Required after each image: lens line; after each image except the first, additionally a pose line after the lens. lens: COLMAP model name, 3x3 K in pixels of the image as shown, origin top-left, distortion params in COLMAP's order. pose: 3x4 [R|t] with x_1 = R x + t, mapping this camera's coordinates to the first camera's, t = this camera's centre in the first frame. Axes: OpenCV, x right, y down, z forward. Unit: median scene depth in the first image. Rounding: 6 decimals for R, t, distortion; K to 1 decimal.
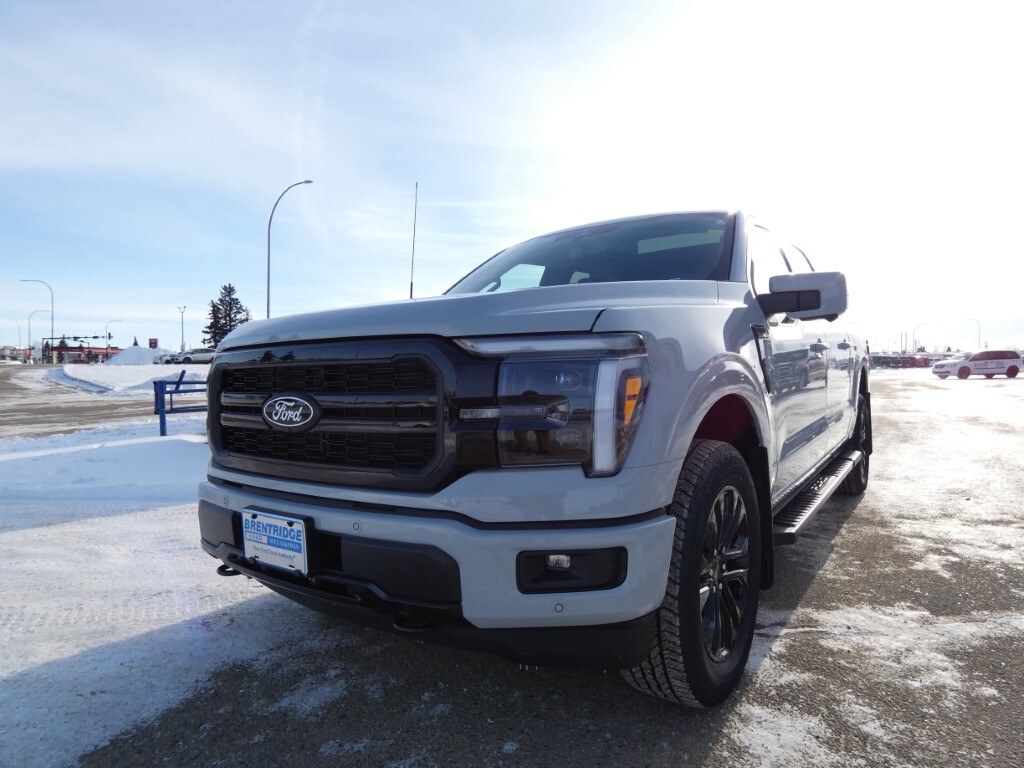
lens RADIAL K [[614.2, 0, 517.7], [0, 614.2, 375.9], [0, 0, 1]] dist [0.000080, -0.004455]
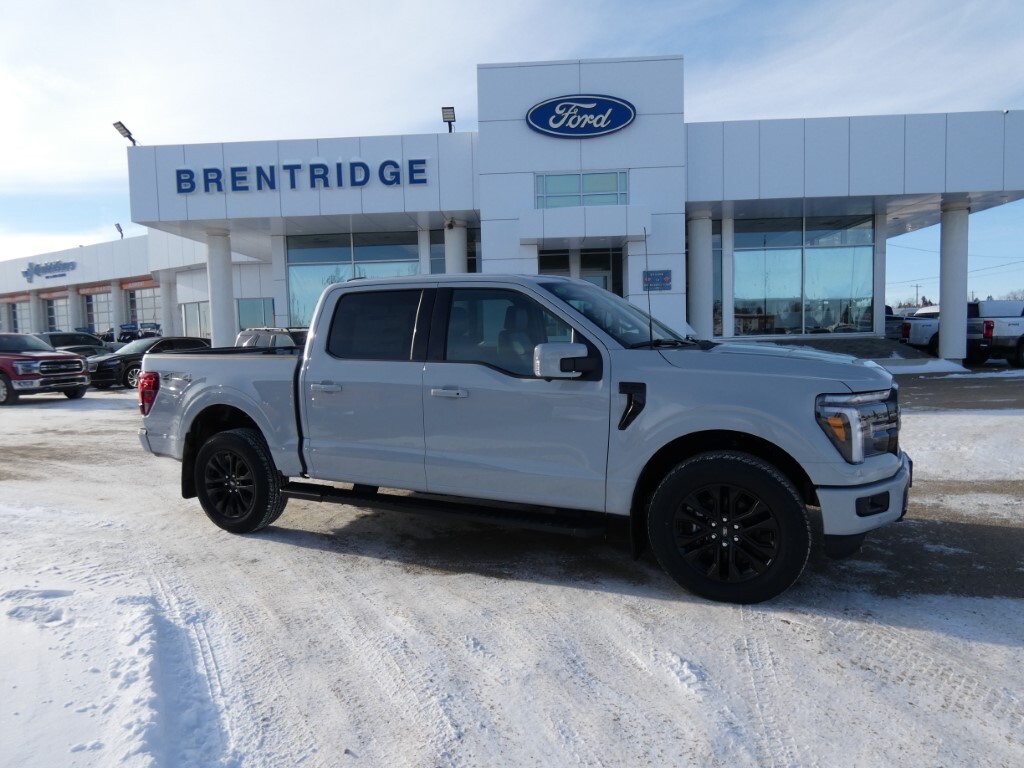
lens RADIAL K [[614.2, 0, 517.3], [0, 614.2, 378.6], [0, 0, 1]] dist [0.000080, -0.004455]
pose [[-0.178761, -0.052229, 0.982505, -2.206046], [0.048826, 0.996889, 0.061877, -0.241890], [-0.982680, 0.059033, -0.175655, 2.651993]]
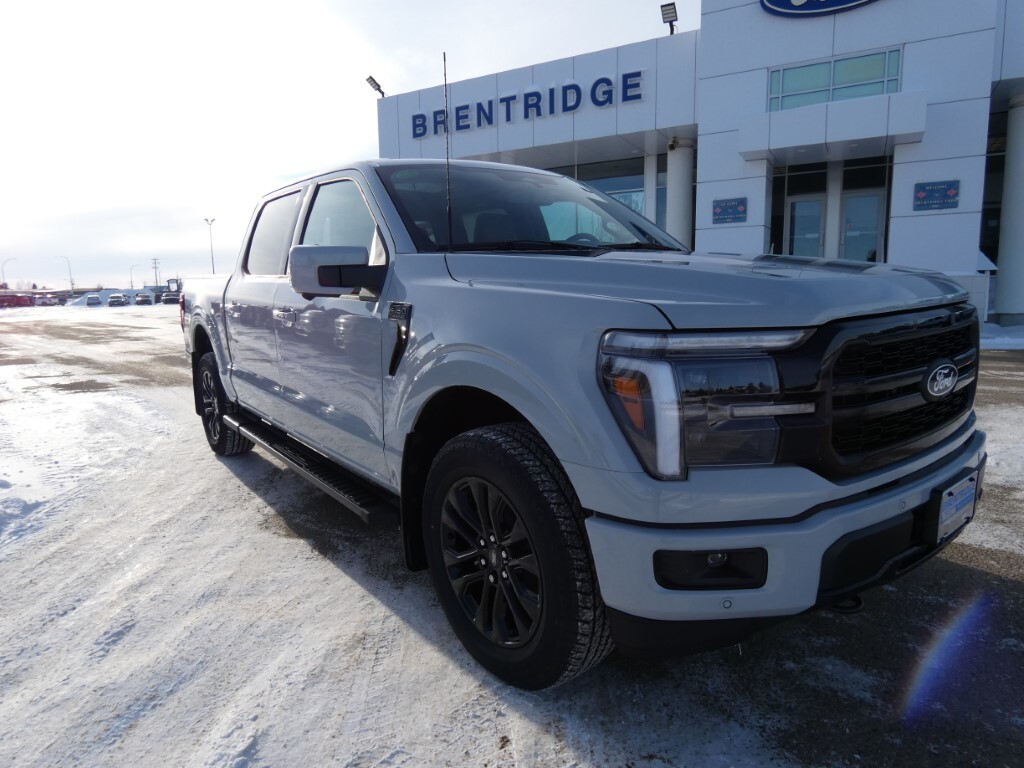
lens RADIAL K [[614.2, 0, 515.6], [0, 614.2, 377.8], [0, 0, 1]] dist [0.000080, -0.004455]
pose [[0.288203, -0.136027, 0.947858, -1.508982], [0.036529, 0.990700, 0.131068, -0.098980], [-0.956872, -0.003150, 0.290492, 1.378020]]
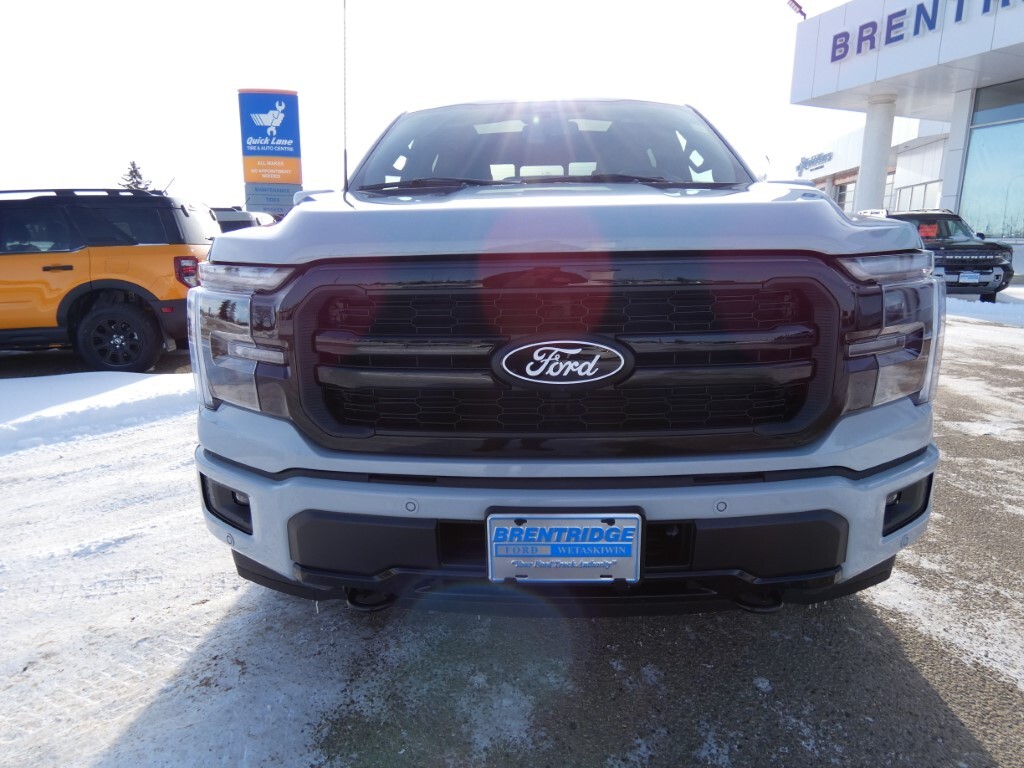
lens RADIAL K [[614.2, 0, 516.1], [0, 614.2, 379.4], [0, 0, 1]] dist [0.000080, -0.004455]
pose [[0.836854, -0.108755, 0.536514, -0.780455], [0.000843, 0.980322, 0.197402, -0.055590], [-0.547425, -0.164744, 0.820479, 0.483245]]
